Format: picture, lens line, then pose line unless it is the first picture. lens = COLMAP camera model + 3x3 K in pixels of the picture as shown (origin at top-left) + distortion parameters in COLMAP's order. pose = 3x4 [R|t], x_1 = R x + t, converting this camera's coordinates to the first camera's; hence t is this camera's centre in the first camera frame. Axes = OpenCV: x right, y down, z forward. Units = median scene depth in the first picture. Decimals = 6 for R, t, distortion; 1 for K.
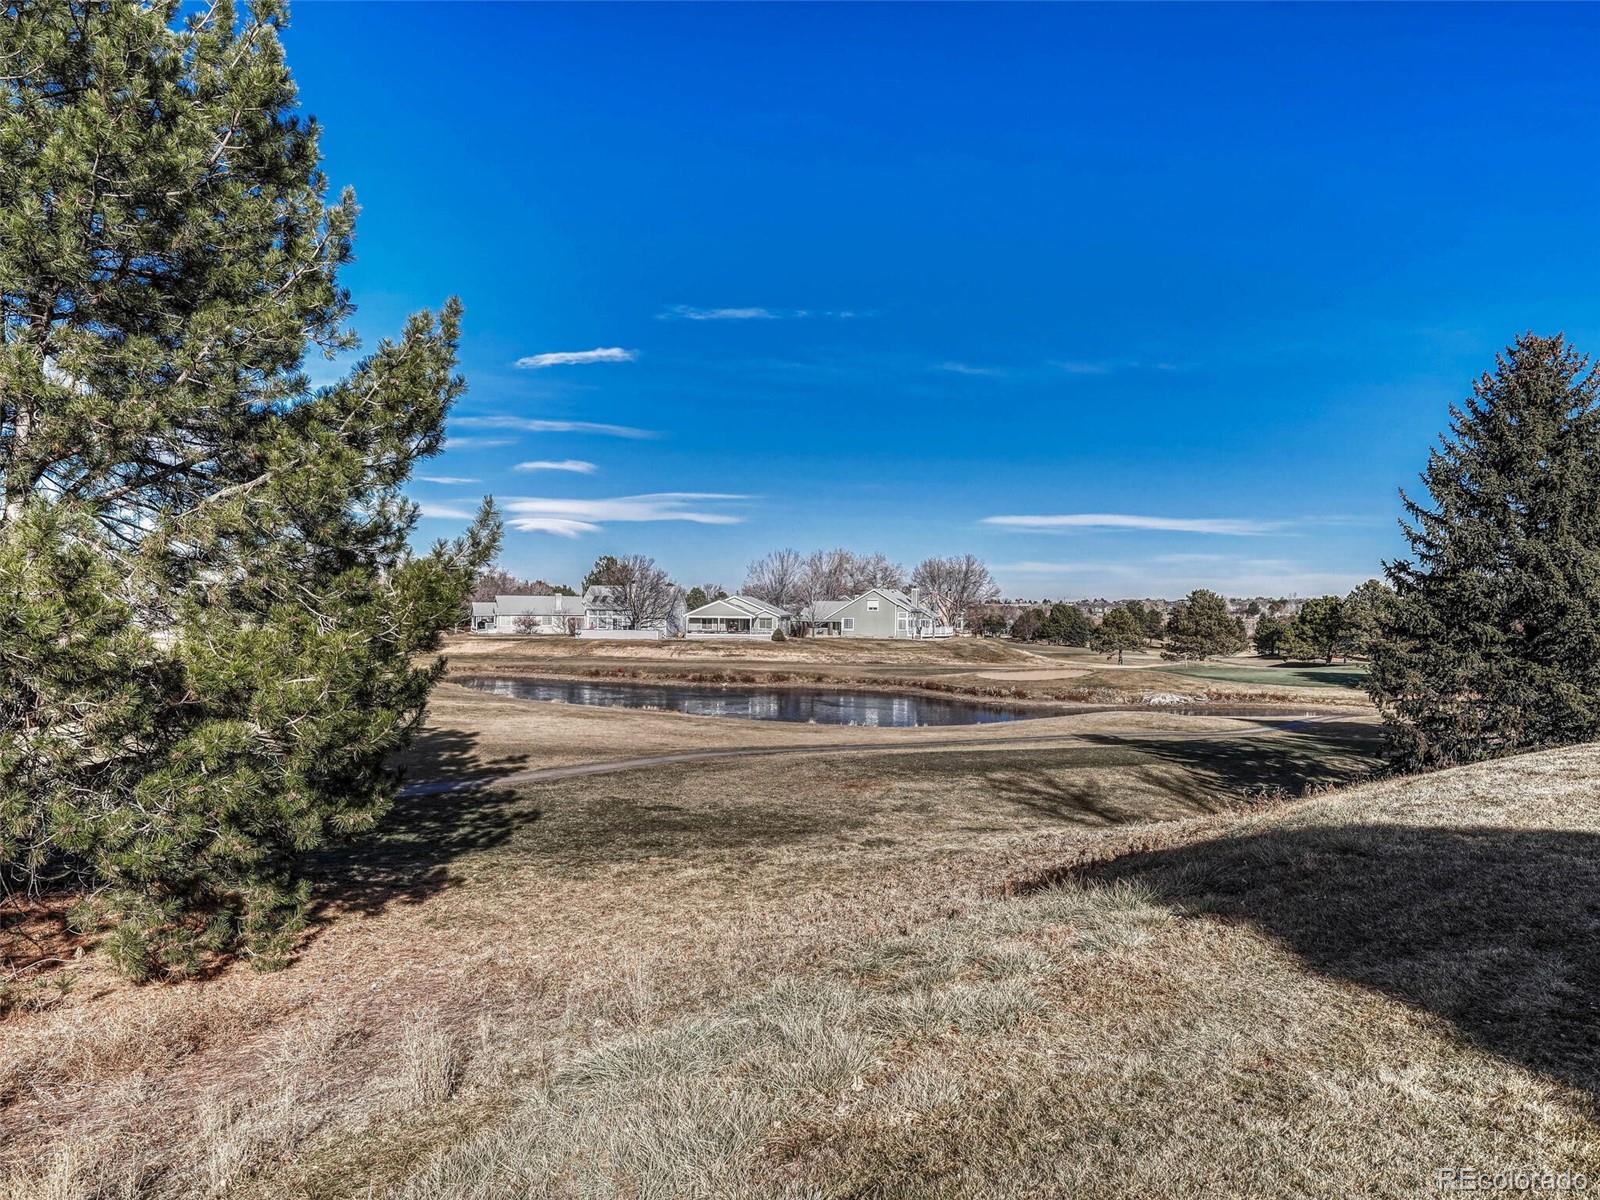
lens RADIAL K [[856.5, 0, 800.5], [0, 856.5, 616.9], [0, 0, 1]] dist [-0.001879, -0.000333]
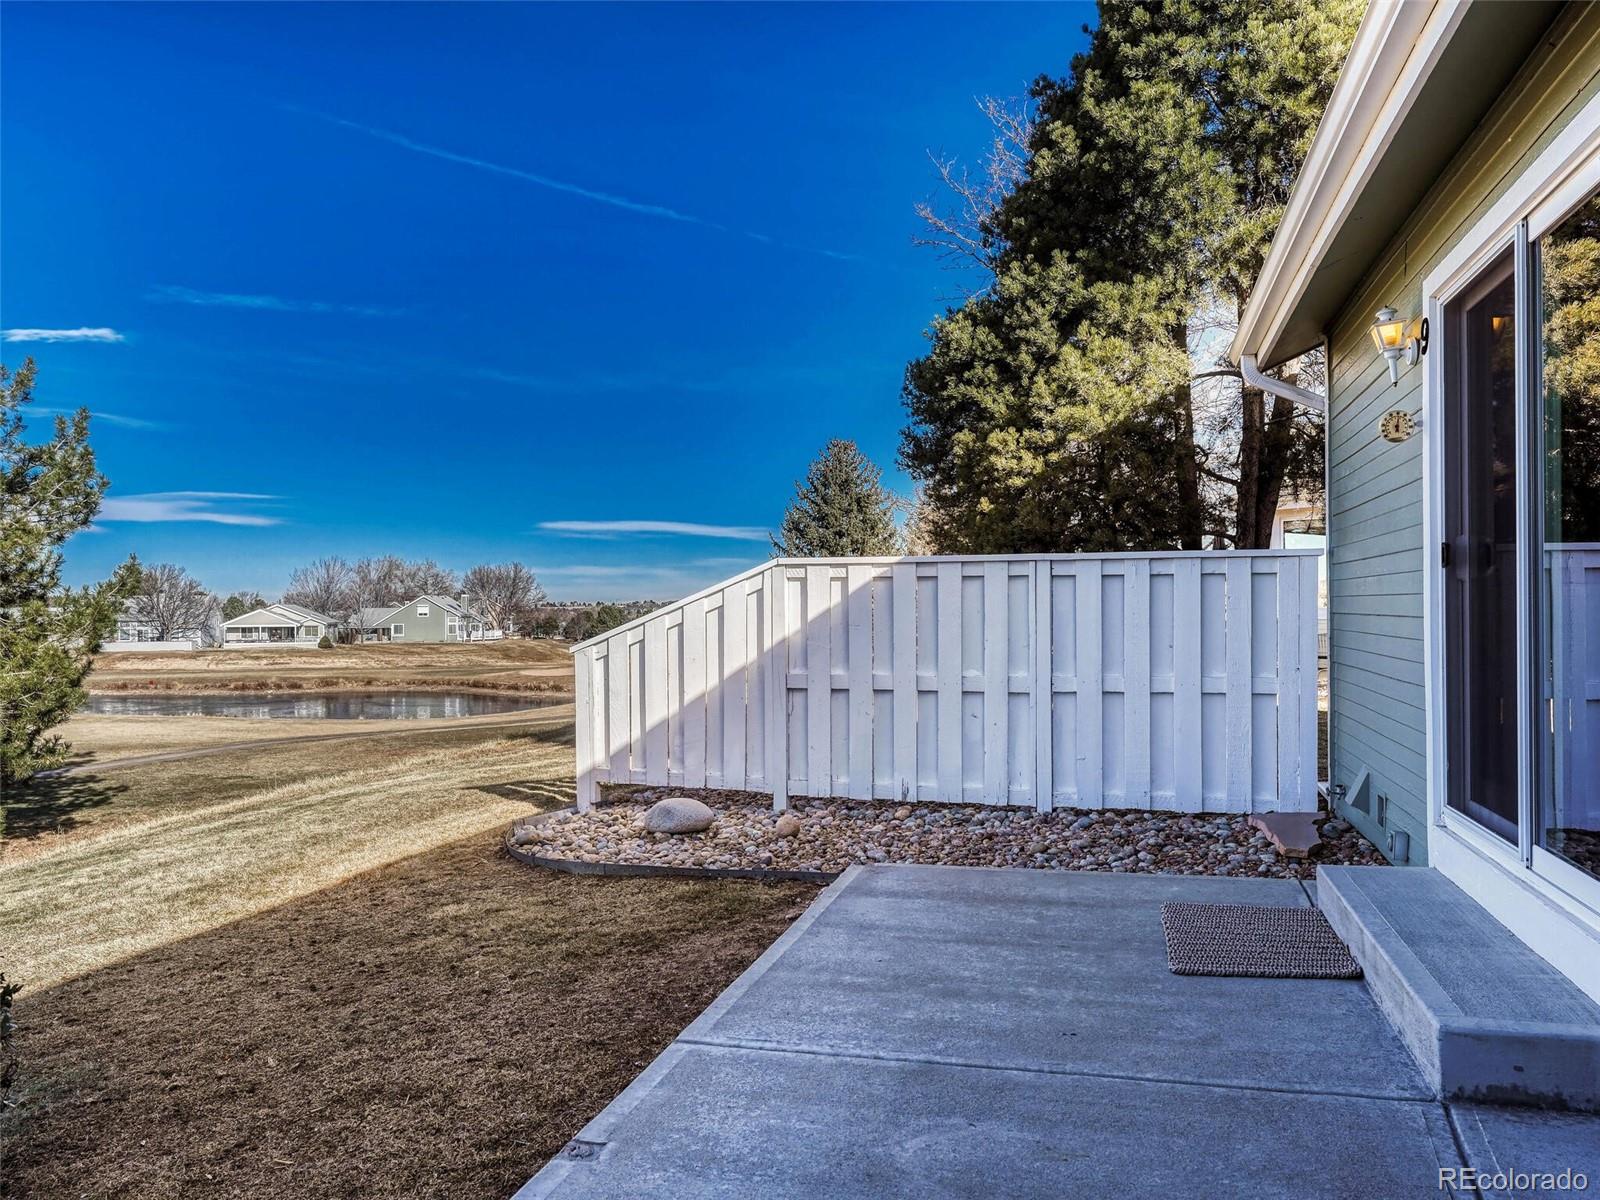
lens RADIAL K [[1245.6, 0, 800.0], [0, 1245.6, 600.0], [0, 0, 1]] dist [0.060027, -0.000068]
pose [[0.939518, -0.015726, 0.342139, -0.005963], [0.020013, 0.999759, -0.009002, -0.004318], [-0.341915, 0.015305, 0.939606, -0.605839]]
